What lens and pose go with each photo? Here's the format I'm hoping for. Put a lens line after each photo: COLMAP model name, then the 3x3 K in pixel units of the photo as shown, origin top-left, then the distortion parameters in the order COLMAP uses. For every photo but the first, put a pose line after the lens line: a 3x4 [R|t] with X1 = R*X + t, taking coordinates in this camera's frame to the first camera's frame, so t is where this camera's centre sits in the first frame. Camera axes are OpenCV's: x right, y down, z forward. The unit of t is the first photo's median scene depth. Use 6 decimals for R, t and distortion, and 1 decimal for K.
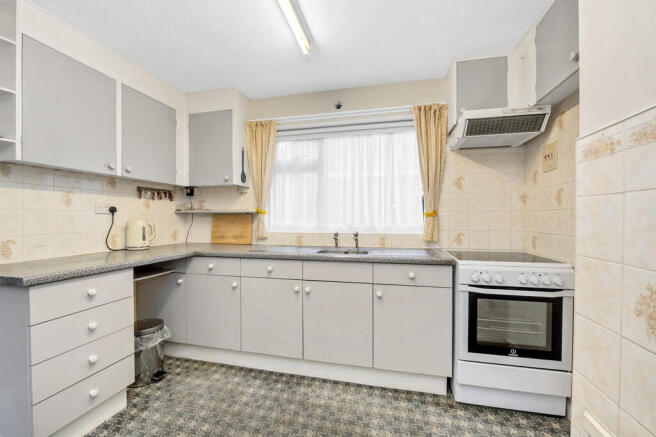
lens RADIAL K [[267.5, 0, 328.0], [0, 267.5, 218.5], [0, 0, 1]] dist [-0.000481, -0.000010]
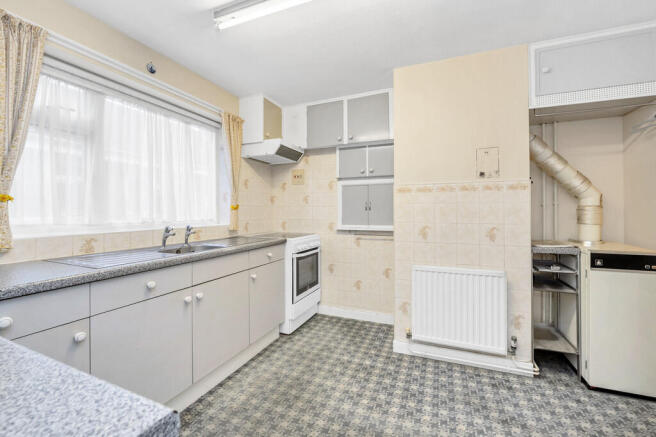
lens RADIAL K [[265.8, 0, 326.8], [0, 265.8, 206.2], [0, 0, 1]] dist [0.000343, 0.000031]
pose [[0.187578, 0.020100, 0.982044, -0.821319], [0.002438, 0.999778, -0.020929, 0.004222], [-0.982247, 0.006320, 0.187487, 0.446766]]
